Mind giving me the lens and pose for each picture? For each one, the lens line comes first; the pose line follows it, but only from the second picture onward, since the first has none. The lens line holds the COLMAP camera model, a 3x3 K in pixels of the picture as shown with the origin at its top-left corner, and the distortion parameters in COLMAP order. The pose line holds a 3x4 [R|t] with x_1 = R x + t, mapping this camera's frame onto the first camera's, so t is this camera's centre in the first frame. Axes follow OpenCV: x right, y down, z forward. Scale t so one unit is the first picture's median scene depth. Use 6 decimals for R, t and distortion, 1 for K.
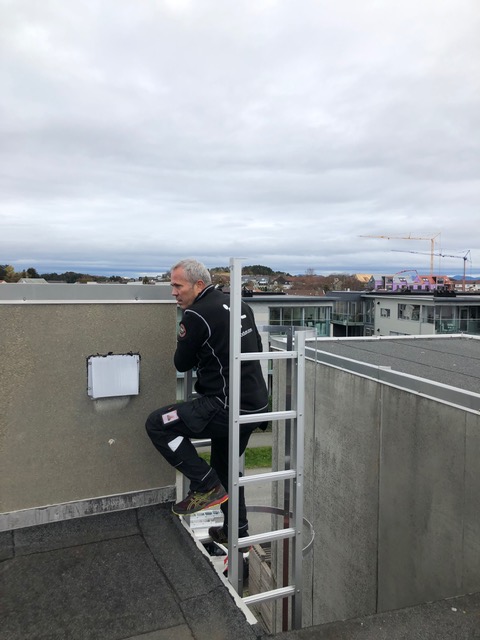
lens RADIAL K [[521.1, 0, 235.6], [0, 521.1, 310.2], [0, 0, 1]] dist [0.025645, -0.018376]
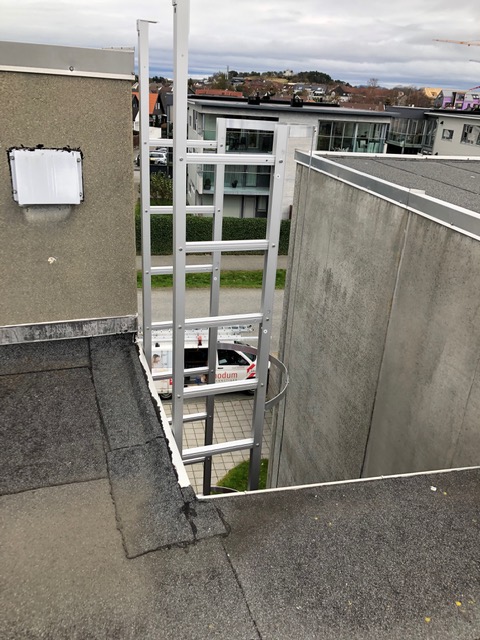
lens RADIAL K [[521.1, 0, 244.0], [0, 521.1, 314.0], [0, 0, 1]] dist [0.025645, -0.018376]
pose [[0.995704, 0.075218, -0.053989, 0.093402], [-0.052108, 0.937243, 0.344762, 0.028069], [0.076533, -0.340467, 0.937136, 0.194840]]
